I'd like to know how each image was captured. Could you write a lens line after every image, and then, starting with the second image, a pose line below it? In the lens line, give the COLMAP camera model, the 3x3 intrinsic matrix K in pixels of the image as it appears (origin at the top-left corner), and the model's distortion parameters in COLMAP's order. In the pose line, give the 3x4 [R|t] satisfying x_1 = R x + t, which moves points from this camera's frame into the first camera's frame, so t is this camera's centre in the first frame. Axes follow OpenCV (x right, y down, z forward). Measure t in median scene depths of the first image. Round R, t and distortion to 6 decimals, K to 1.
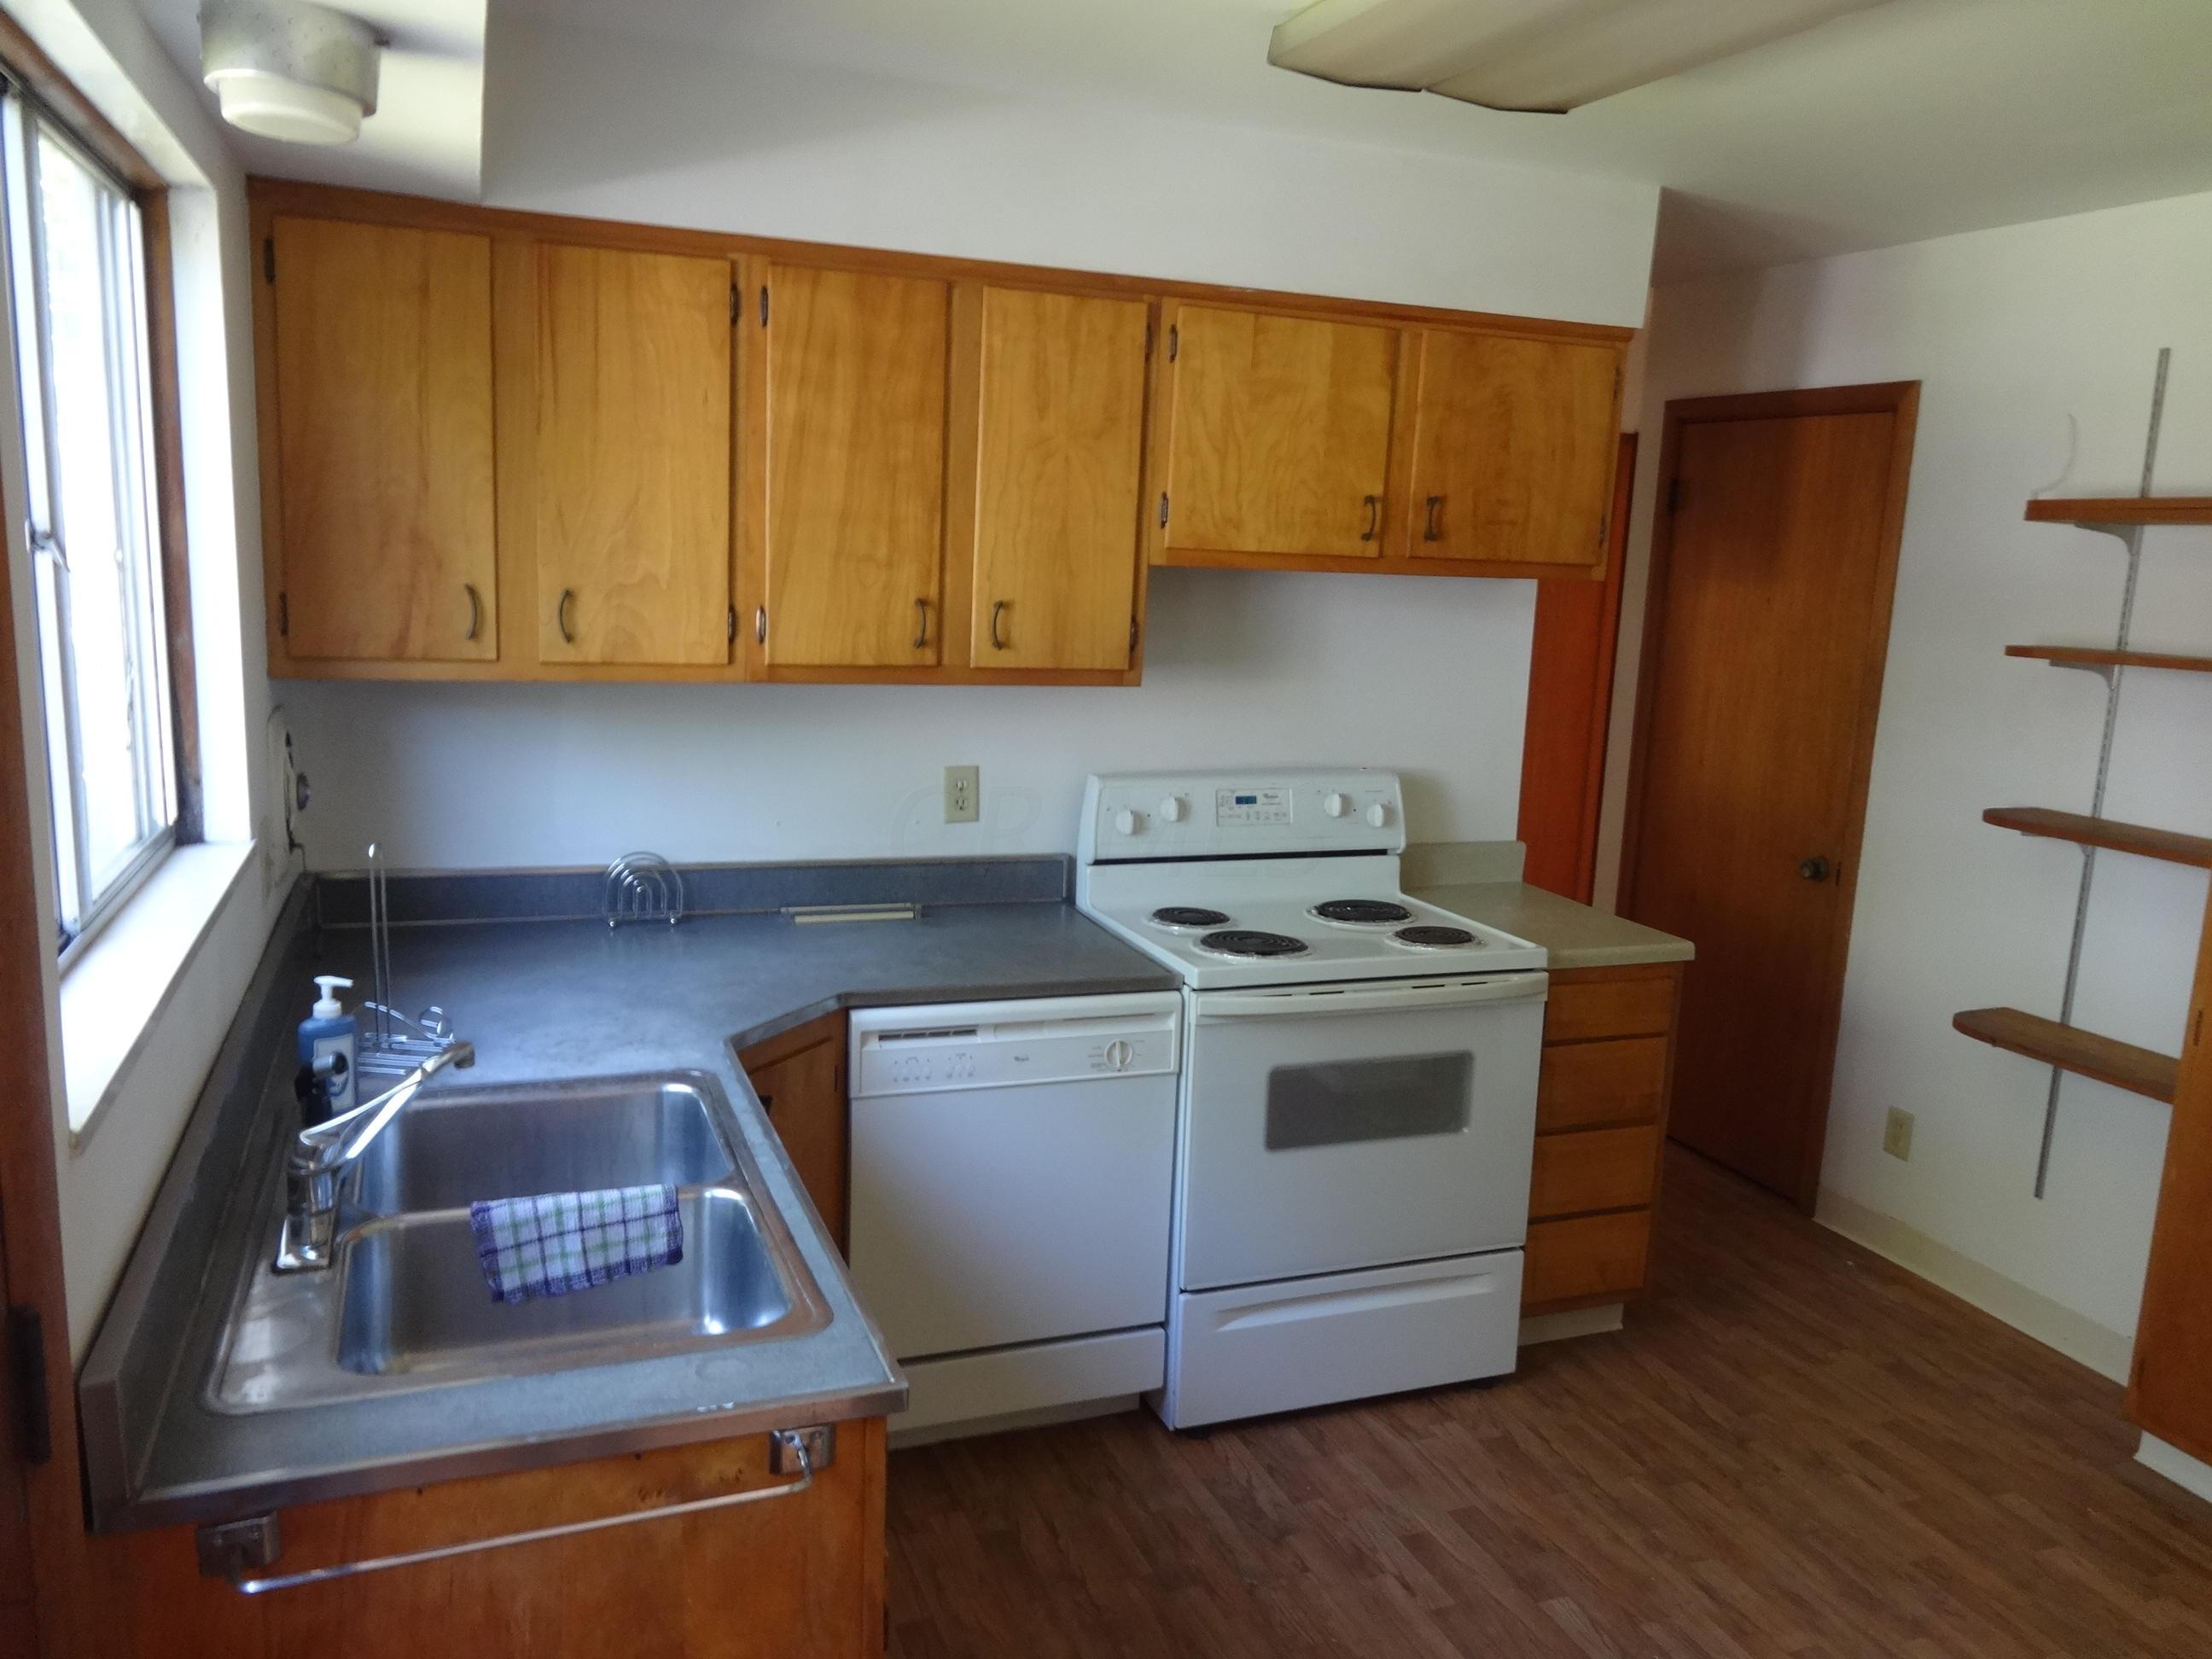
lens RADIAL K [[1648.0, 0, 1106.0], [0, 1648.0, 829.5], [0, 0, 1]] dist [-0.002527, -0.003394]
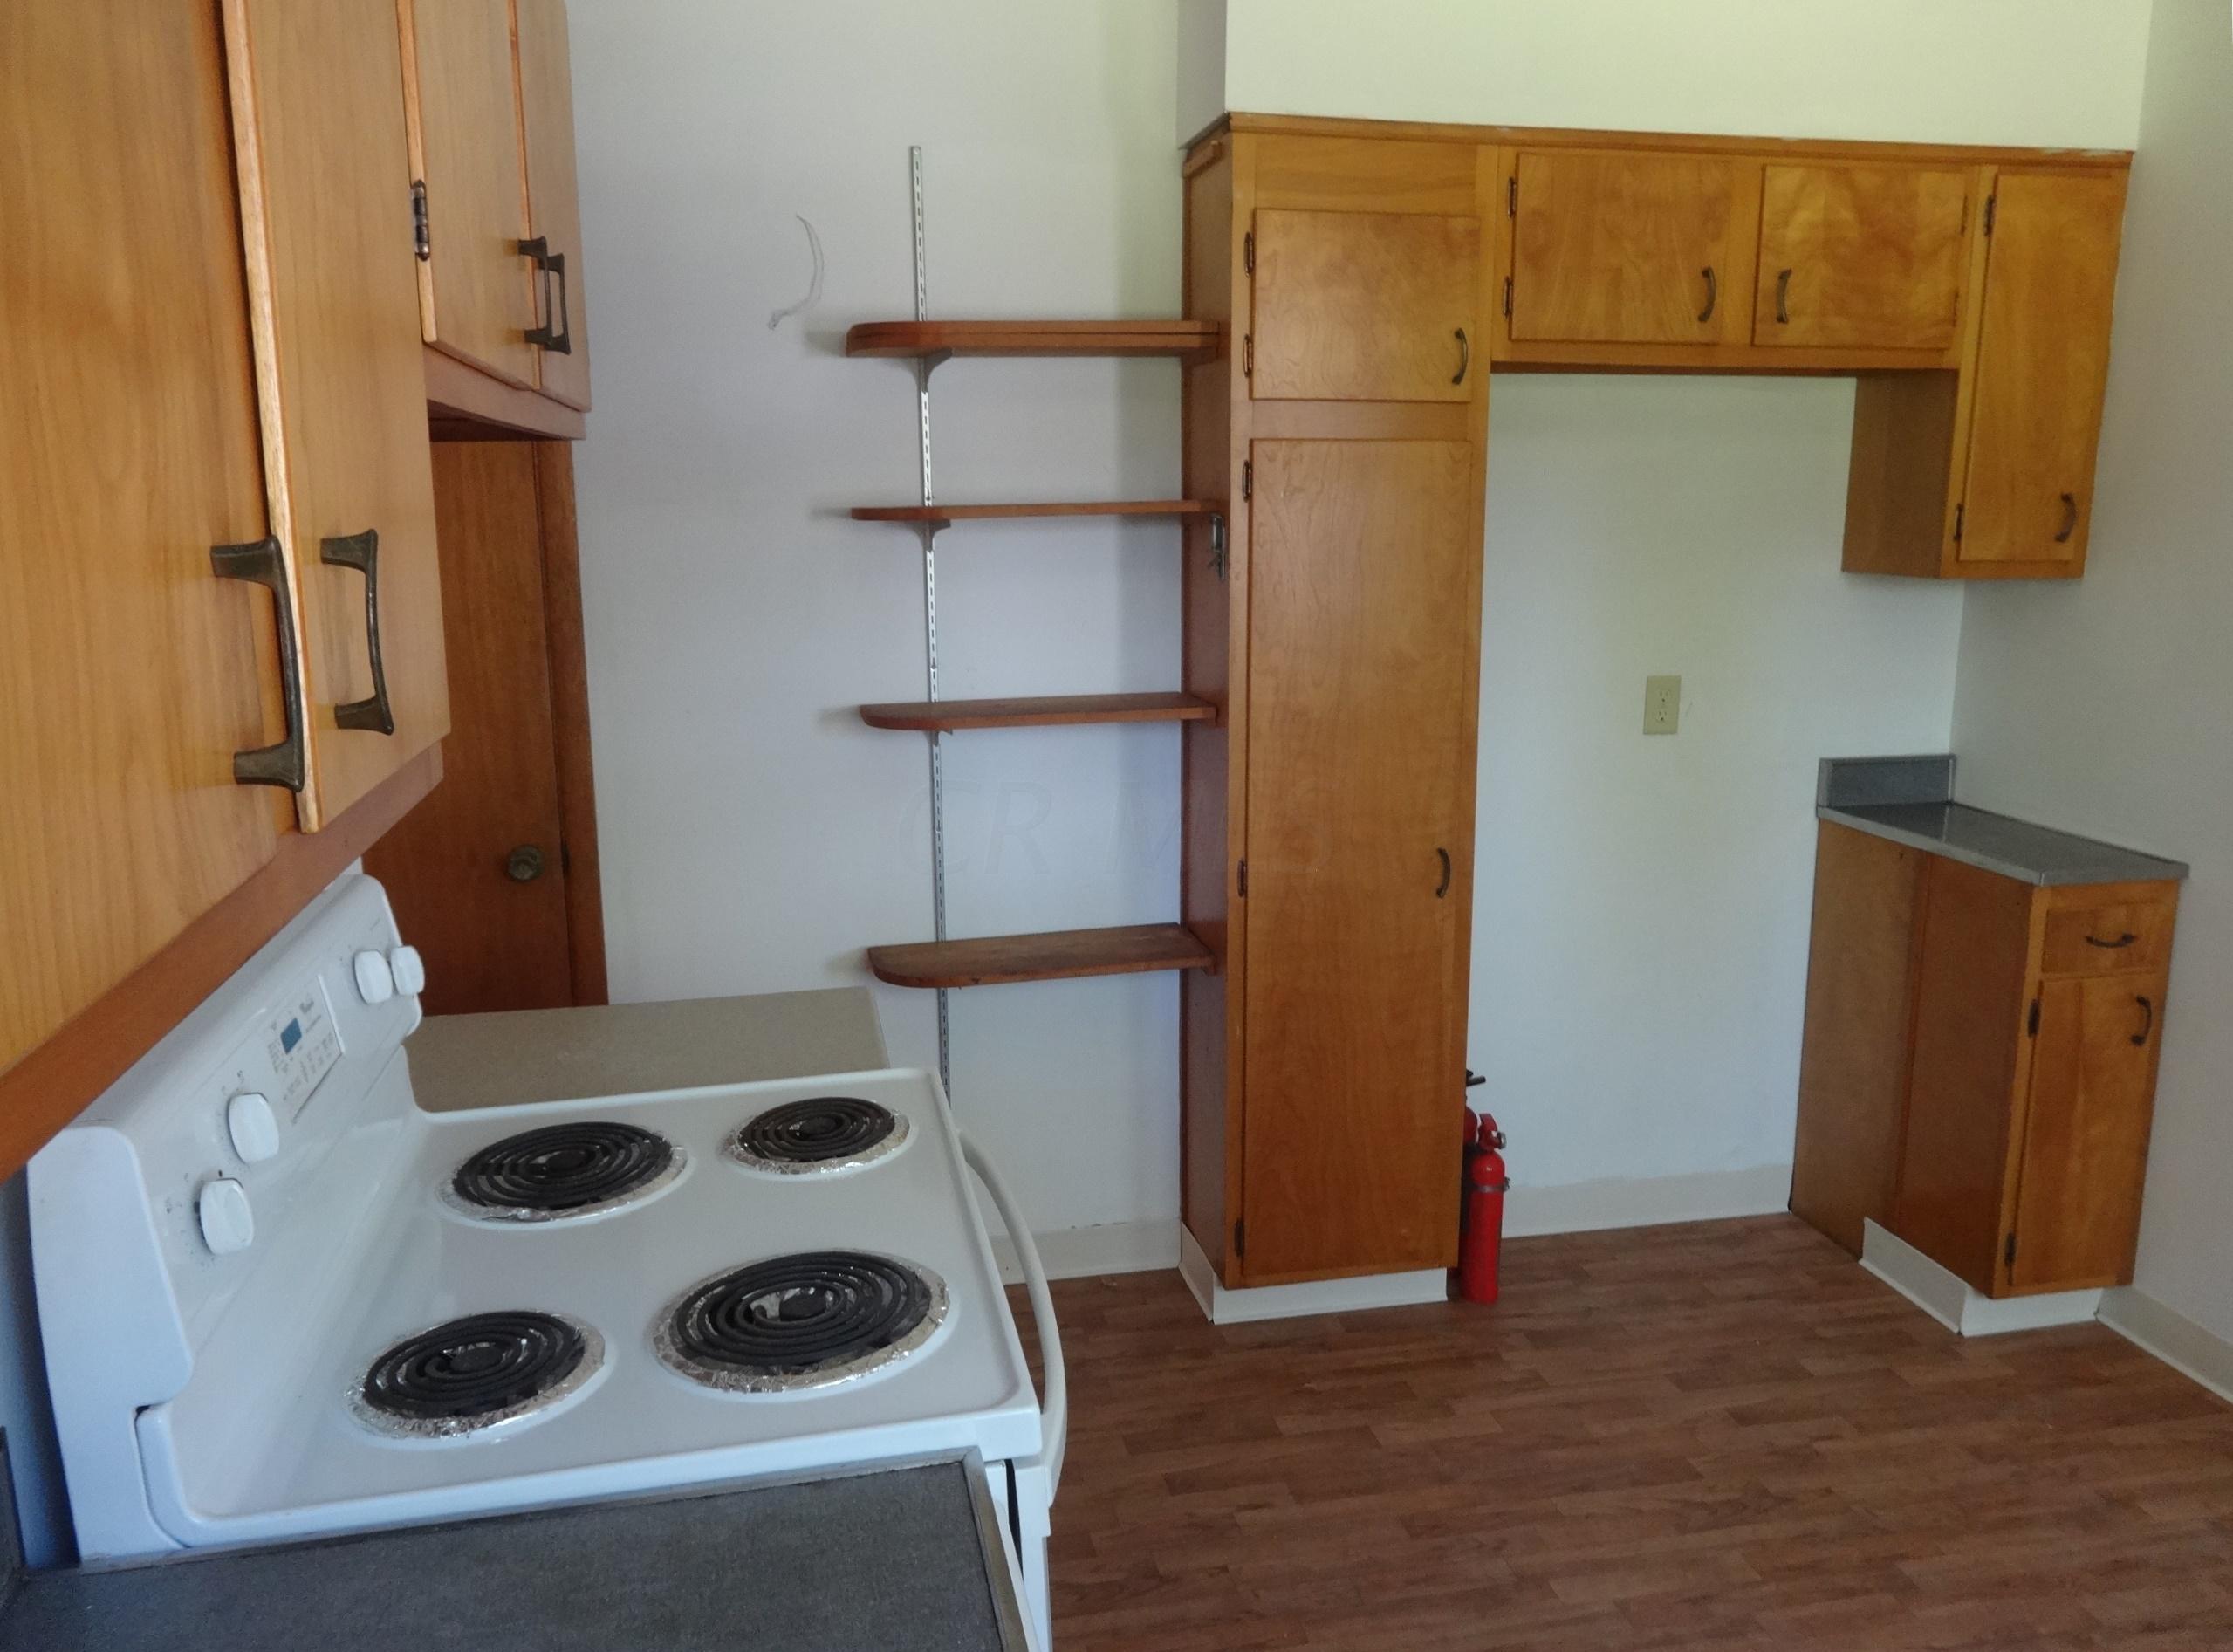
lens RADIAL K [[1683.6, 0, 1116.4], [0, 1683.6, 820.8], [0, 0, 1]] dist [-0.001041, 0.002597]
pose [[0.165539, -0.233458, 0.958172, -0.268569], [0.188767, 0.961114, 0.201562, -0.116049], [-0.967969, 0.147505, 0.203171, 0.794755]]
